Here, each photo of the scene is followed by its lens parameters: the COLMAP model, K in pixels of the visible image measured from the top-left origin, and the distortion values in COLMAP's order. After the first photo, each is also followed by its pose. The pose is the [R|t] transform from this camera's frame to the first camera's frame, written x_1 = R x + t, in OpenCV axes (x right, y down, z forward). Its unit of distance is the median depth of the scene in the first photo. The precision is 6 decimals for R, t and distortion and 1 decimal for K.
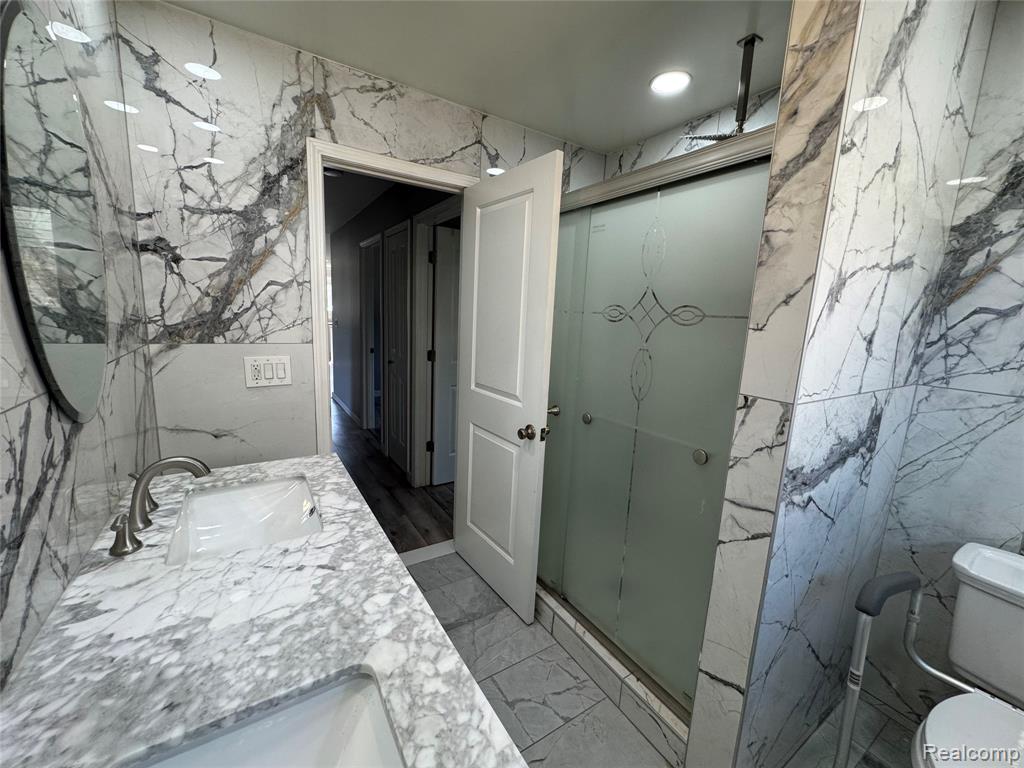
lens RADIAL K [[410.6, 0, 511.9], [0, 410.6, 383.5], [0, 0, 1]] dist [-0.002631, 0.000140]
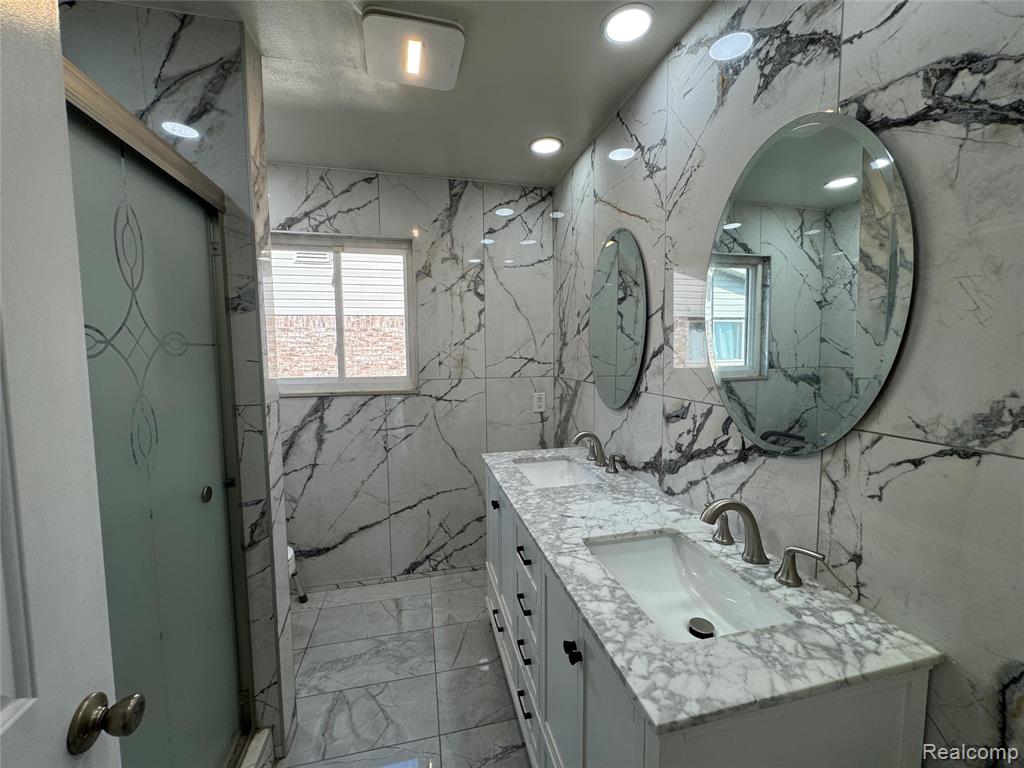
lens RADIAL K [[410.6, 0, 510.4], [0, 410.6, 380.6], [0, 0, 1]] dist [-0.002631, 0.000140]
pose [[-0.942738, -0.060925, 0.327924, -0.700462], [0.023361, 0.968699, 0.247135, -0.414631], [-0.332716, 0.240644, -0.911806, 2.268825]]
